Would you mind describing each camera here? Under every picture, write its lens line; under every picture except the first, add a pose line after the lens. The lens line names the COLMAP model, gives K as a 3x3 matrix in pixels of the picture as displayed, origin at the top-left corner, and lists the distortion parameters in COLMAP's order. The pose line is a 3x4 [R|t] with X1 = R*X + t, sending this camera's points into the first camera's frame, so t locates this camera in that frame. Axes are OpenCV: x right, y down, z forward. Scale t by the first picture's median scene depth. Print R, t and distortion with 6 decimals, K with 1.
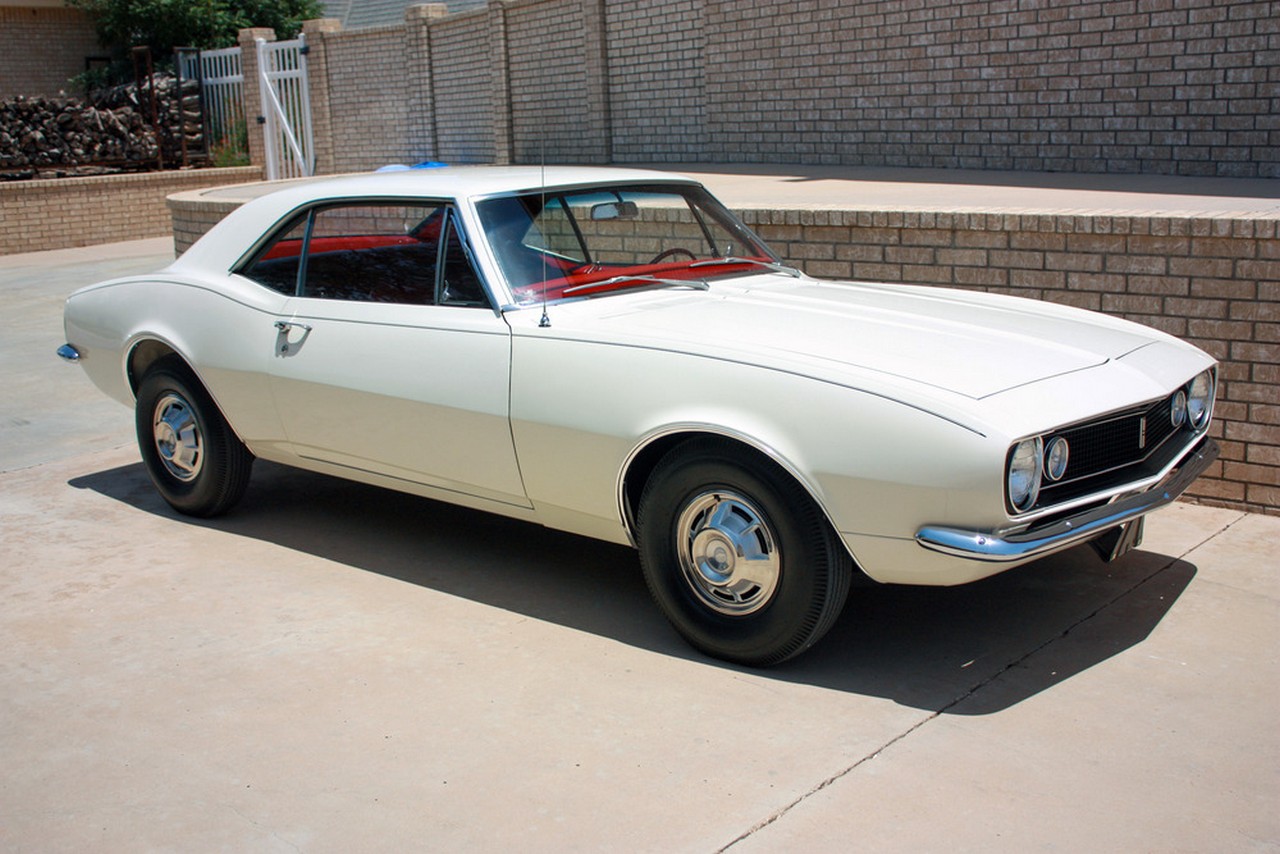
lens RADIAL K [[1439.9, 0, 640.0], [0, 1439.9, 427.0], [0, 0, 1]] dist [-0.114313, 0.153326]
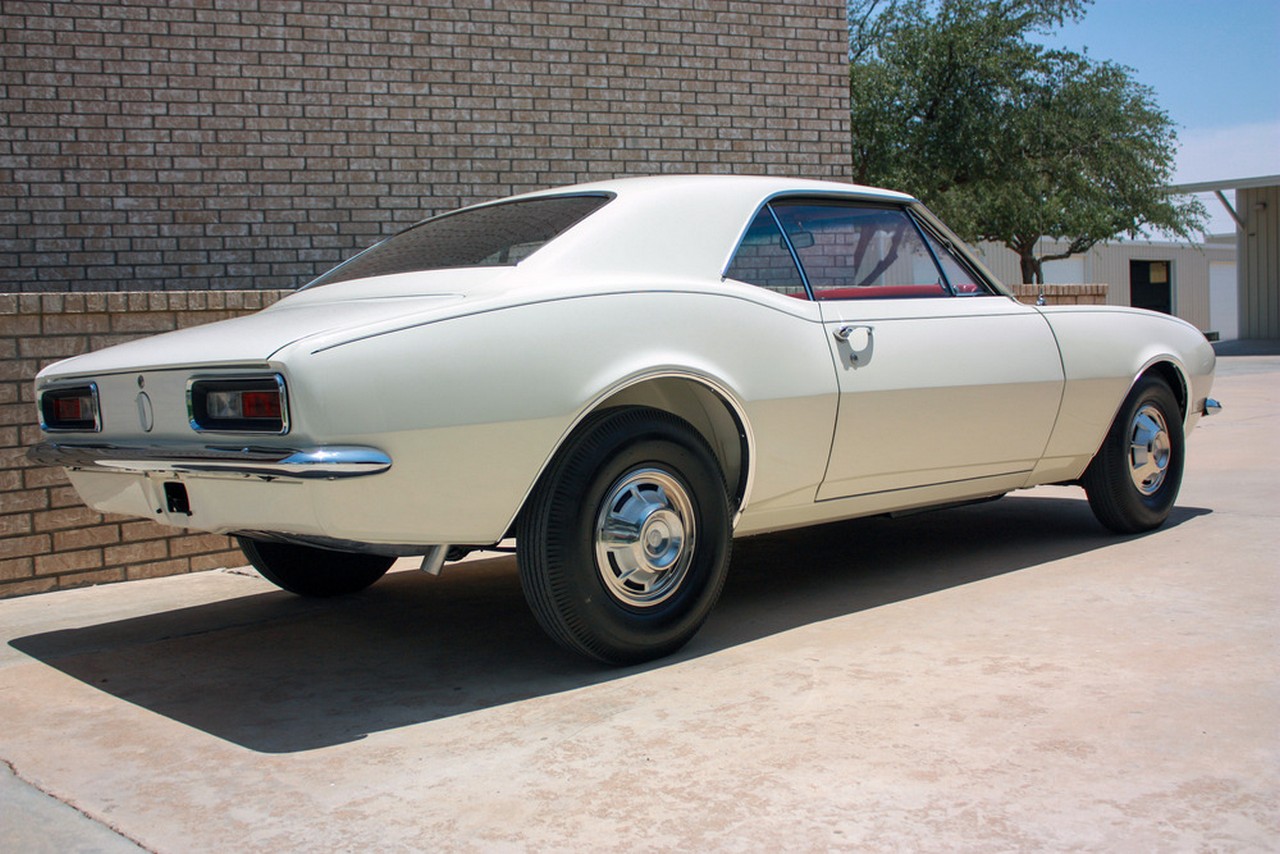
lens RADIAL K [[1413.2, 0, 640.0], [0, 1413.2, 427.0], [0, 0, 1]] dist [-0.112885, 0.155707]
pose [[0.107957, -0.032043, 0.993639, -0.681695], [0.241982, 0.970268, 0.004998, -0.031851], [-0.964256, 0.239904, 0.112501, 0.655760]]
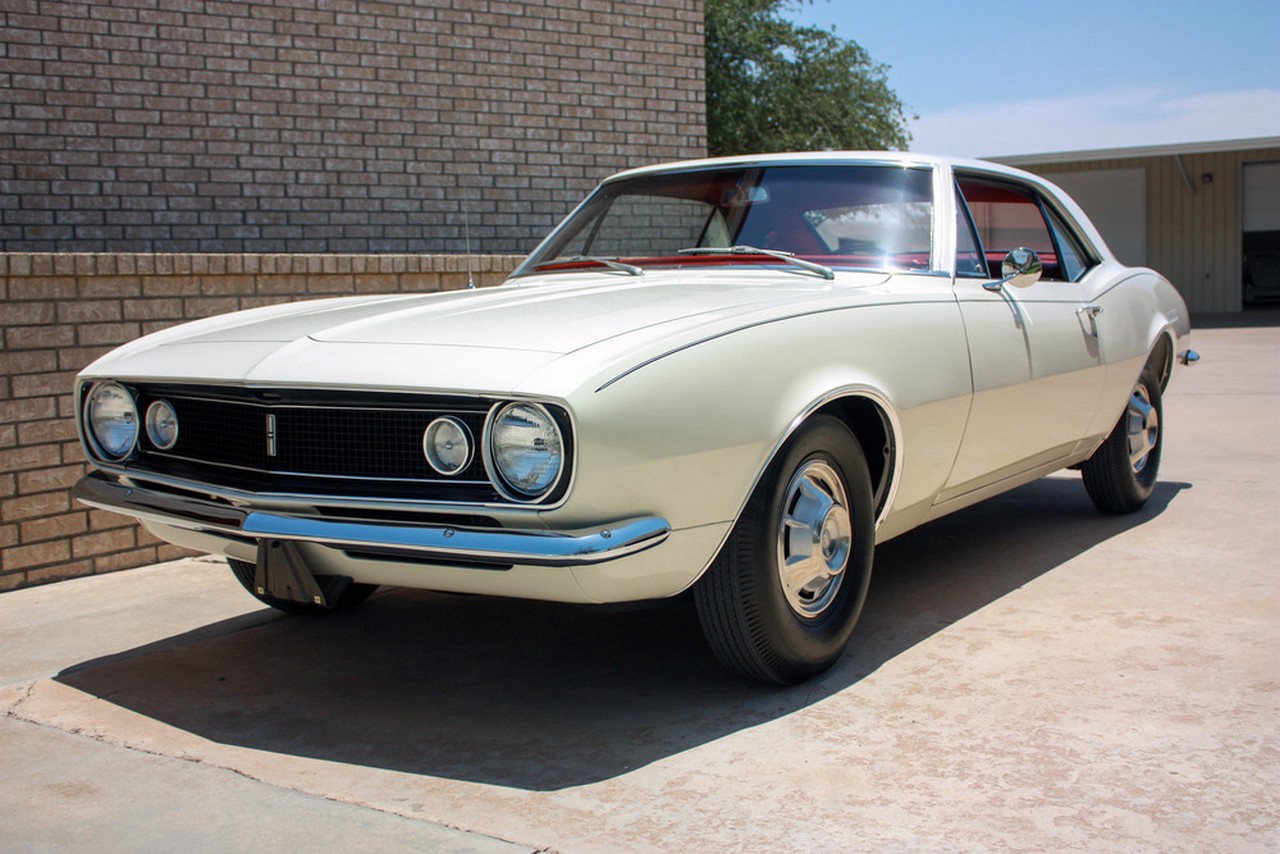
lens RADIAL K [[1460.6, 0, 640.0], [0, 1460.6, 427.0], [0, 0, 1]] dist [-0.111633, 0.172392]
pose [[-0.113197, -0.046638, 0.992477, -0.688650], [0.242673, 0.967347, 0.073135, -0.065151], [-0.963481, 0.249126, -0.098183, 0.798812]]
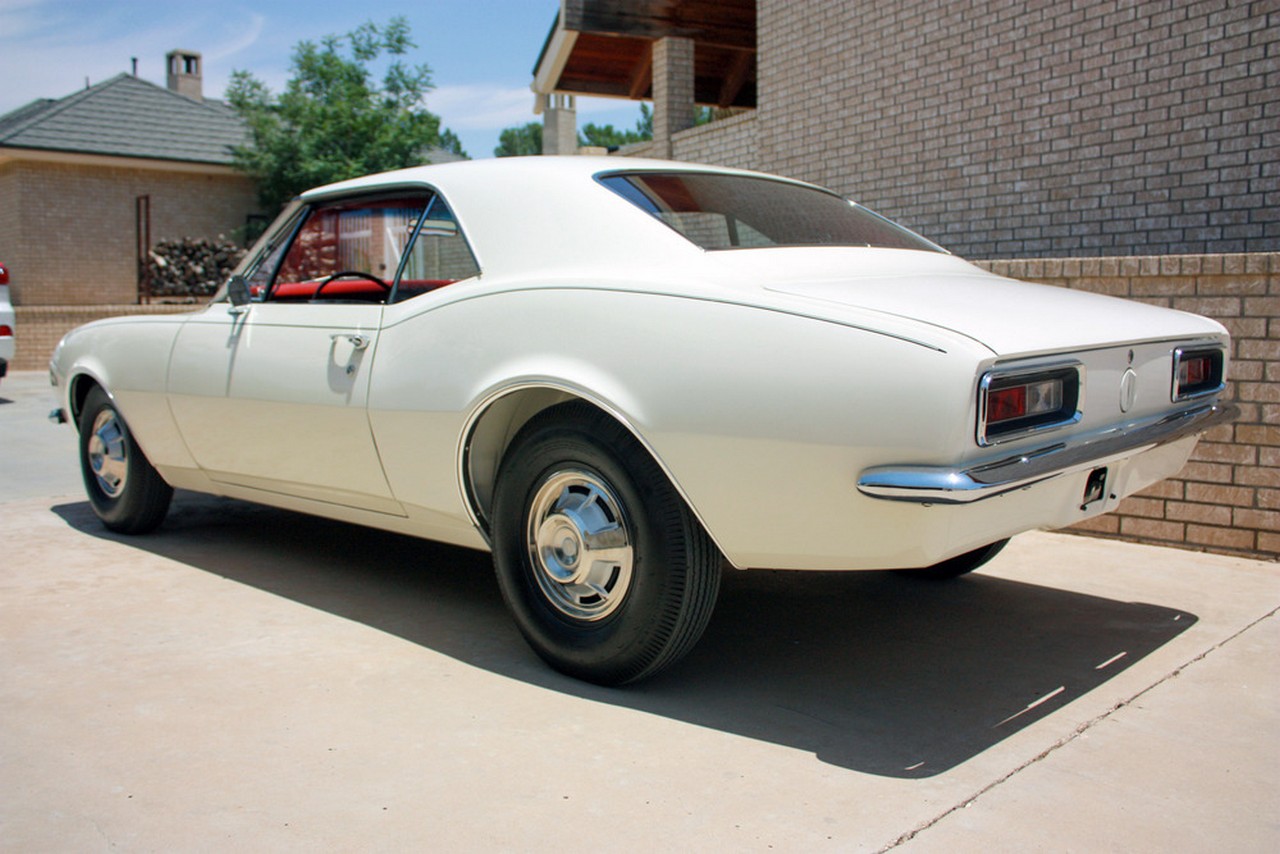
lens RADIAL K [[1162.3, 0, 639.2], [0, 1162.3, 425.1], [0, 0, 1]] dist [-0.151599, 0.143886]
pose [[0.997910, 0.040562, -0.050301, 0.007201], [-0.046190, 0.992141, -0.116291, 0.047612], [0.045189, 0.118371, 0.991941, 0.165565]]
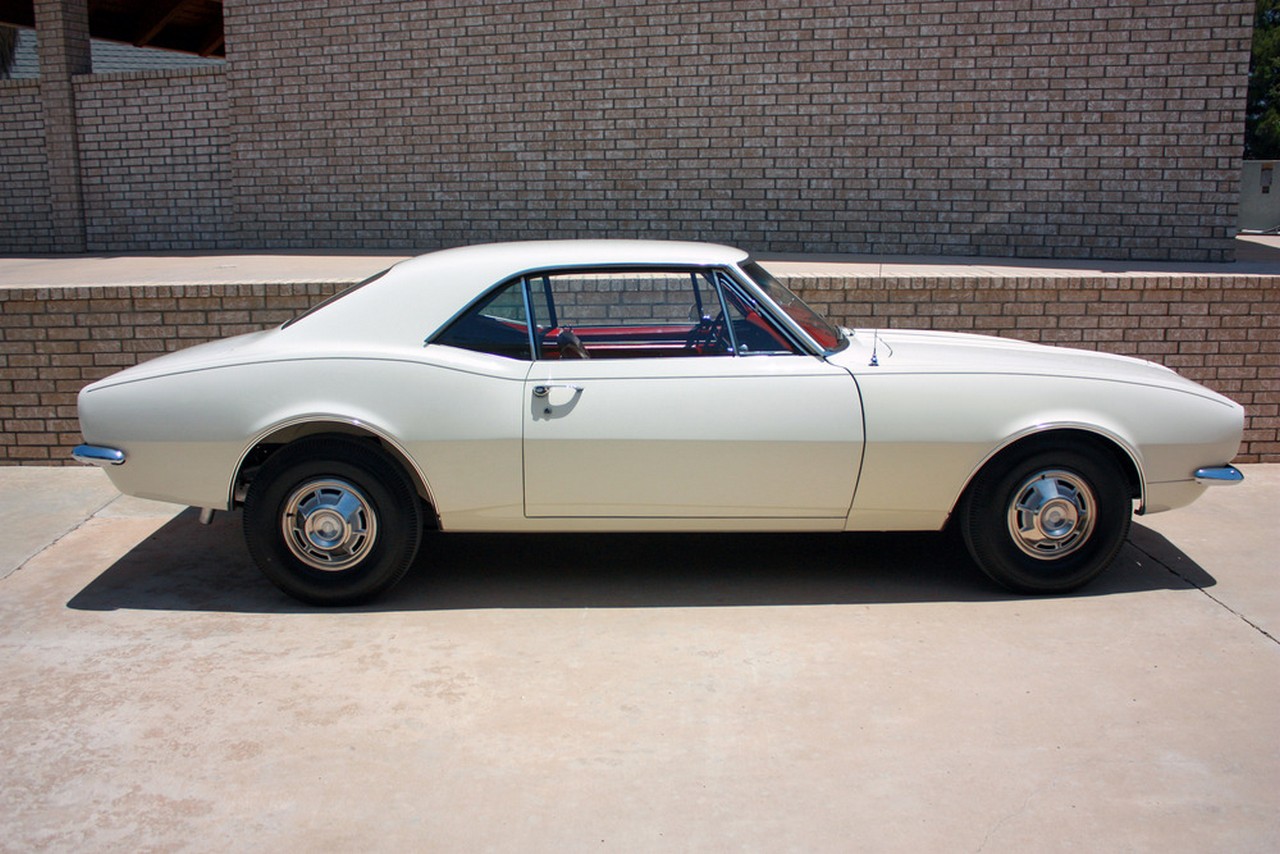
lens RADIAL K [[1190.8, 0, 640.0], [0, 1190.8, 427.0], [0, 0, 1]] dist [-0.149292, 0.149138]
pose [[0.740316, -0.095446, 0.665449, -0.486136], [0.121408, 0.992576, 0.007298, -0.026520], [-0.661205, 0.075388, 0.746408, 0.201803]]
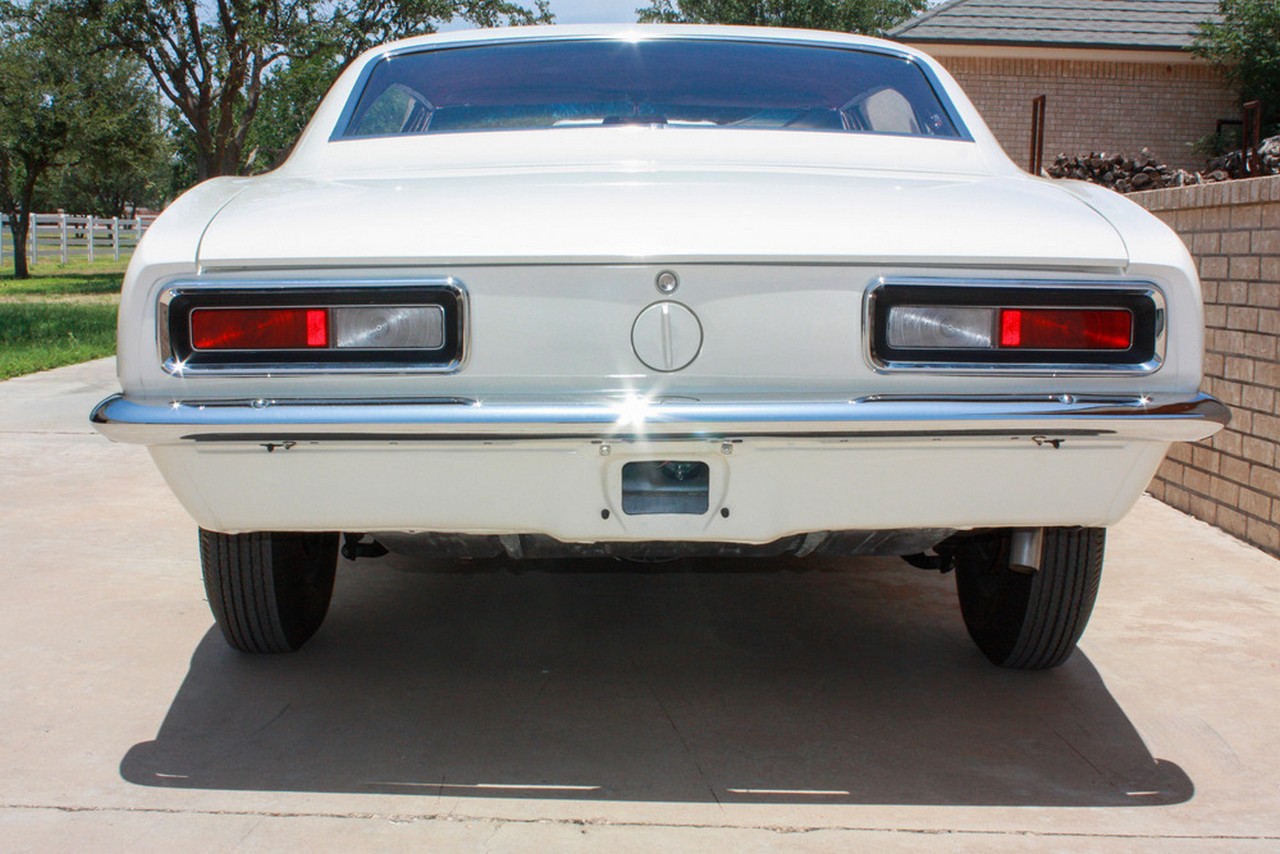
lens RADIAL K [[1645.6, 0, 640.0], [0, 1645.6, 427.0], [0, 0, 1]] dist [-0.082980, 0.020432]
pose [[0.665532, 0.128897, -0.735155, 0.340333], [-0.203319, 0.979034, -0.012407, 0.014466], [0.718143, 0.157728, 0.677785, 0.290674]]
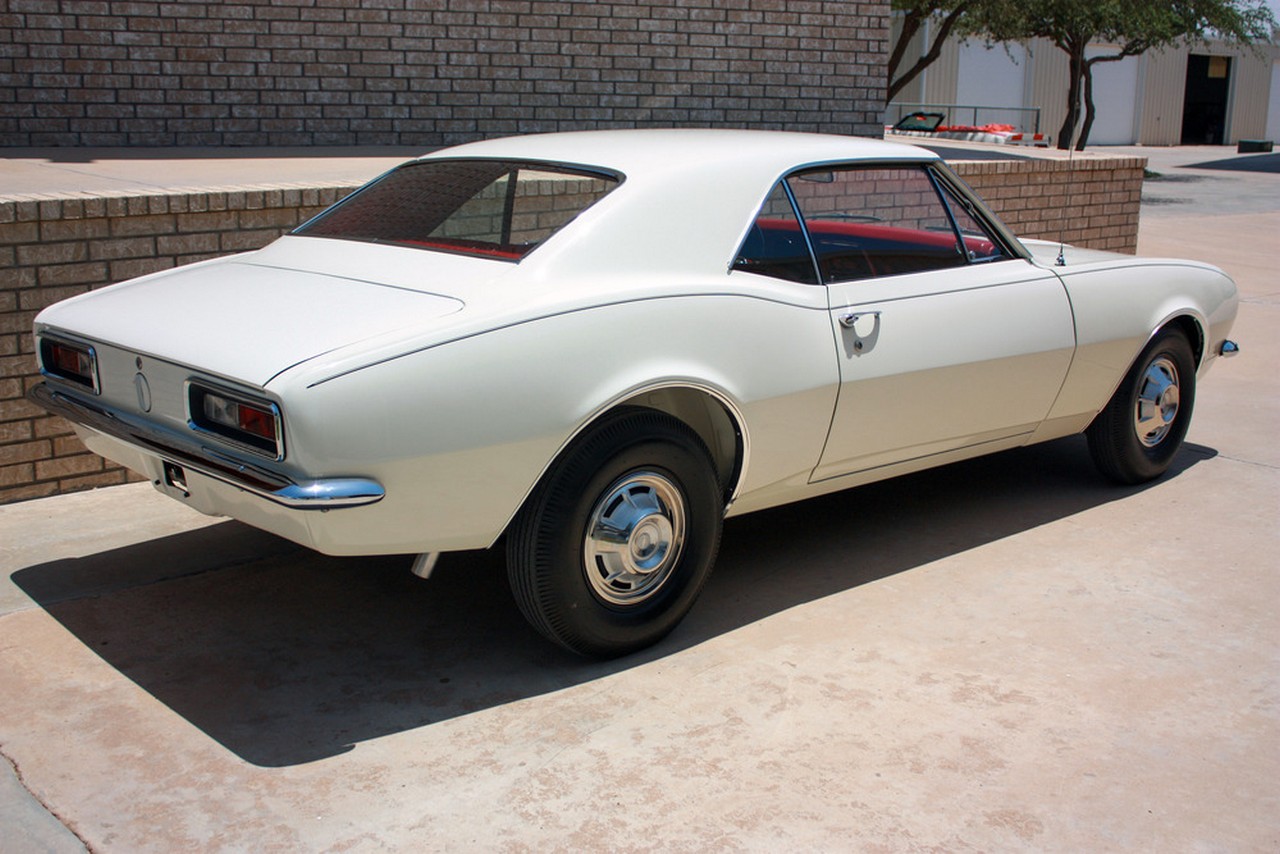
lens RADIAL K [[1451.9, 0, 640.0], [0, 1451.9, 427.0], [0, 0, 1]] dist [-0.112421, 0.167928]
pose [[0.124944, -0.190382, 0.973727, -0.685839], [0.187948, 0.968189, 0.165182, -0.107924], [-0.974199, 0.162371, 0.156751, 0.631685]]
